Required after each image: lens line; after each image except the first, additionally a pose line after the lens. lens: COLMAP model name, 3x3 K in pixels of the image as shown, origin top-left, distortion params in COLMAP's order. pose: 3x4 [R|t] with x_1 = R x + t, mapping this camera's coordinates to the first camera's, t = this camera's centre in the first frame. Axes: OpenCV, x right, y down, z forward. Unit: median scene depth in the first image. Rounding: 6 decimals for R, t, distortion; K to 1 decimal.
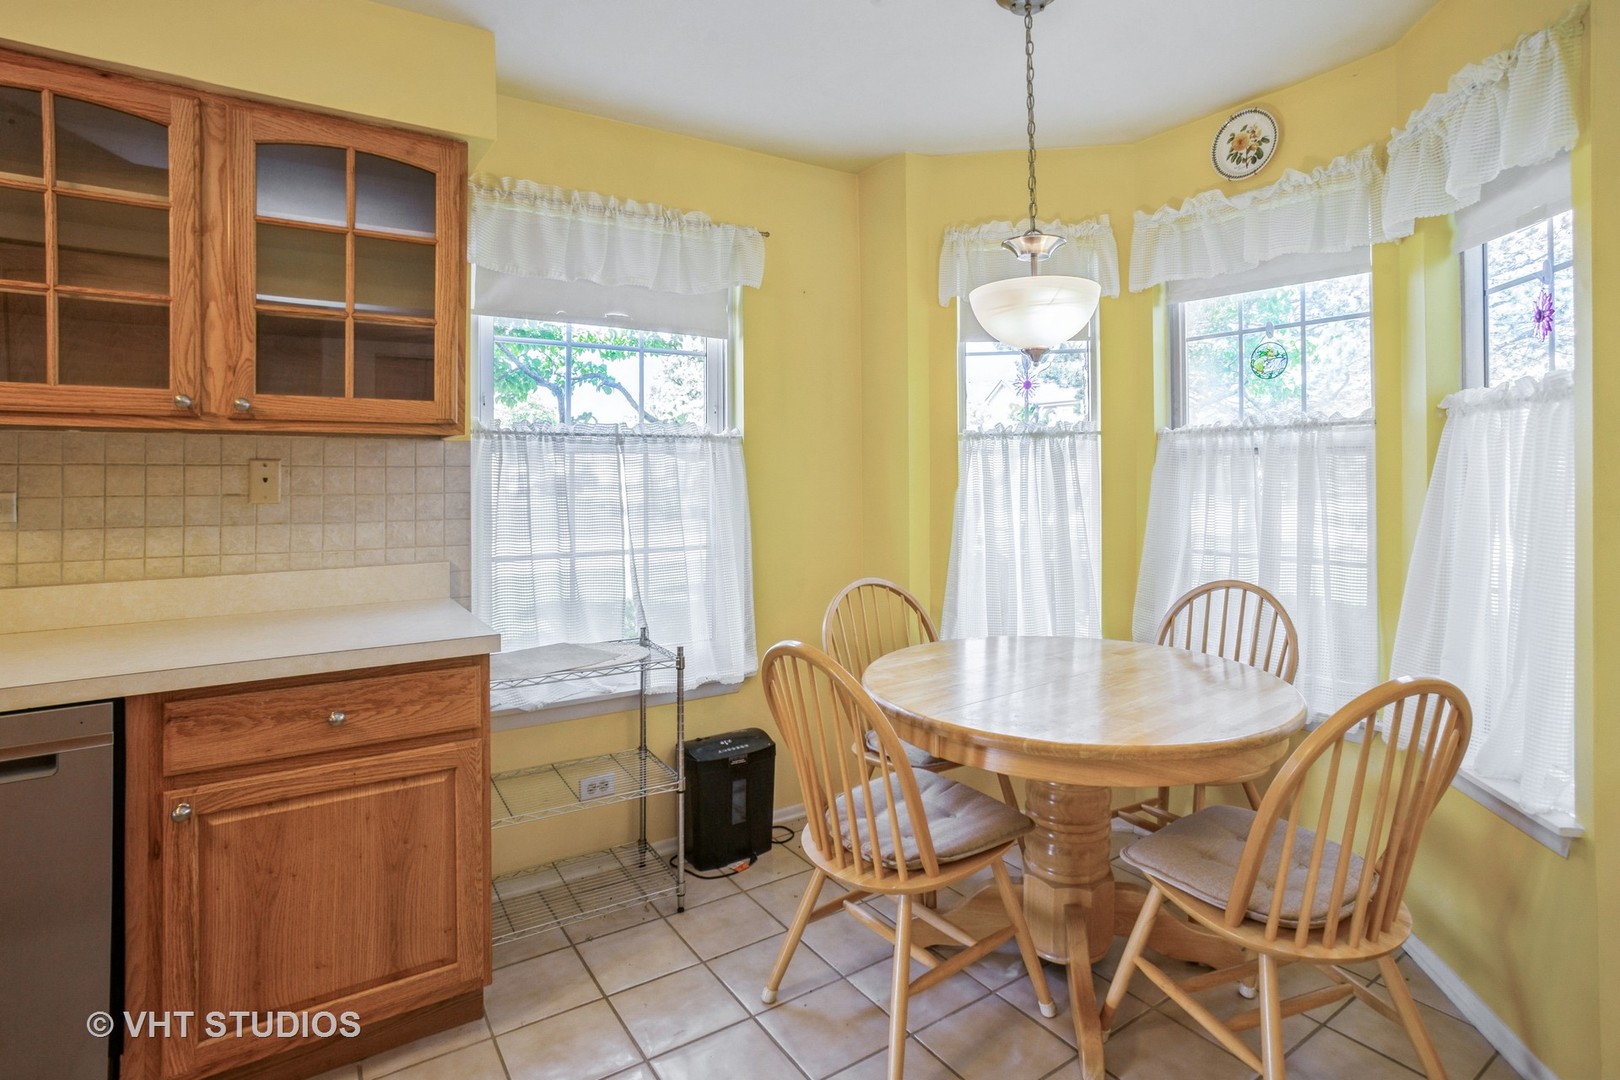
lens RADIAL K [[828.3, 0, 810.5], [0, 828.3, 463.3], [0, 0, 1]] dist [-0.070053, 0.035298]
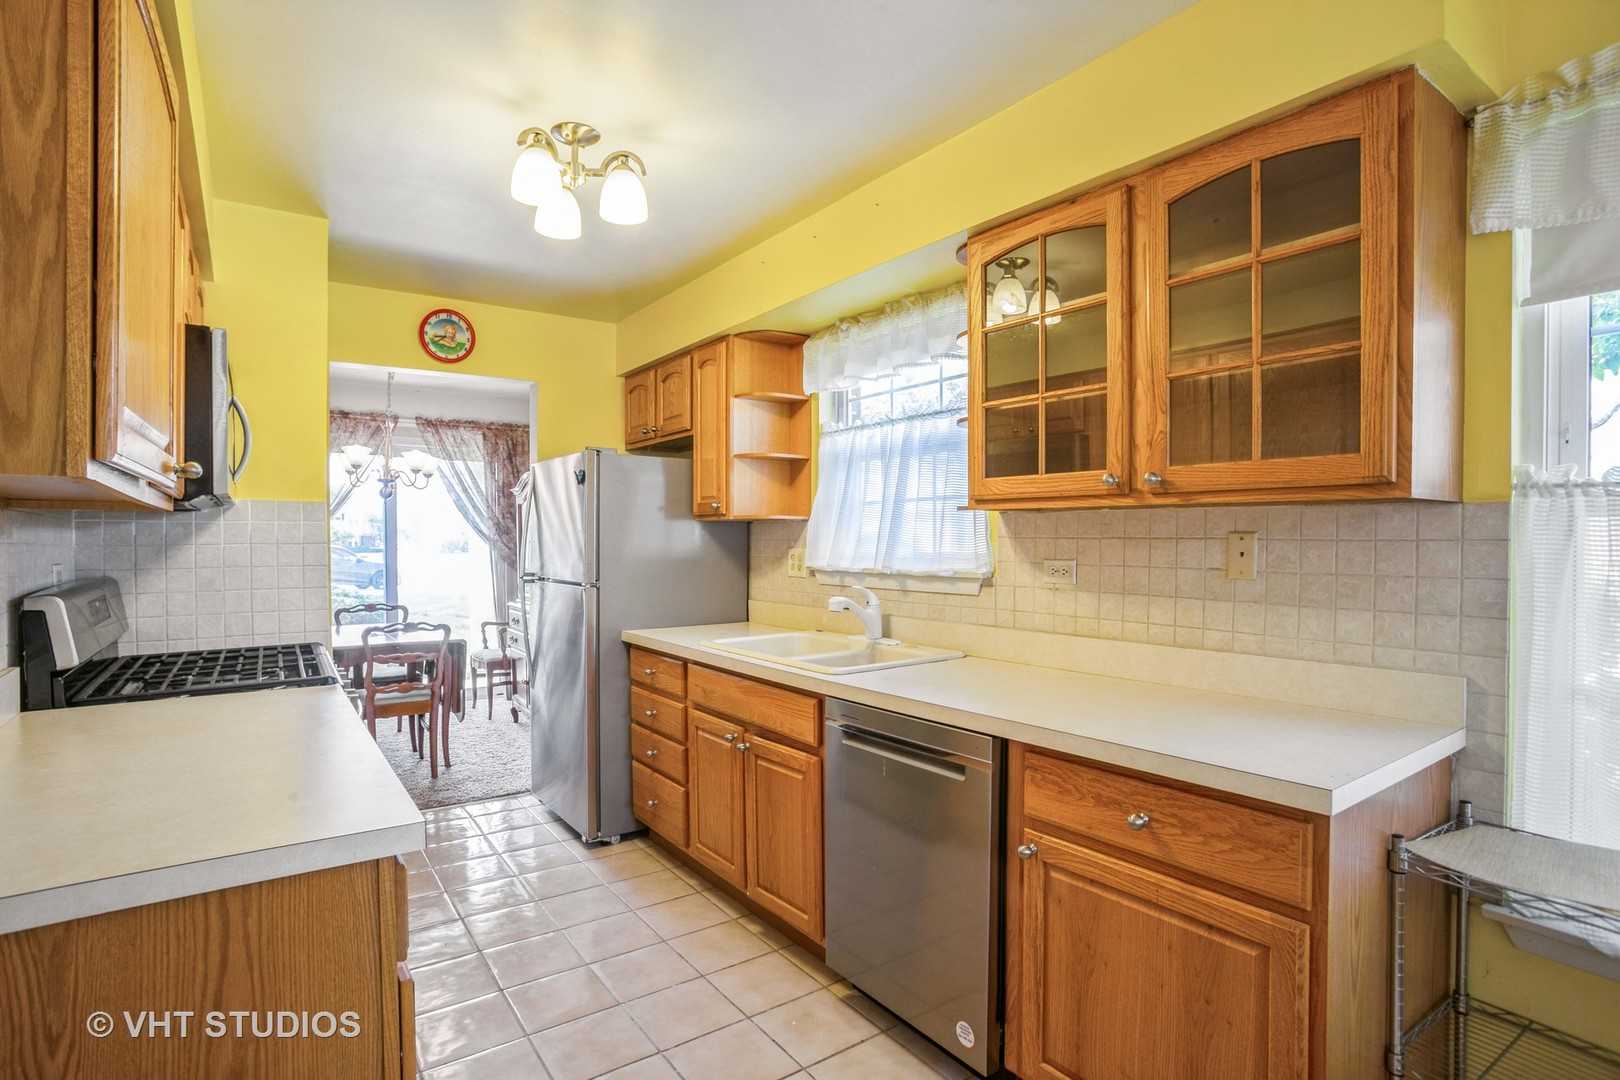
lens RADIAL K [[806.1, 0, 794.2], [0, 806.1, 554.6], [0, 0, 1]] dist [-0.019088, 0.001324]
pose [[0.042284, 0.027039, -0.998740, 0.230491], [0.016046, 0.999486, 0.027739, -0.013136], [0.998977, -0.017198, 0.041828, 0.455881]]
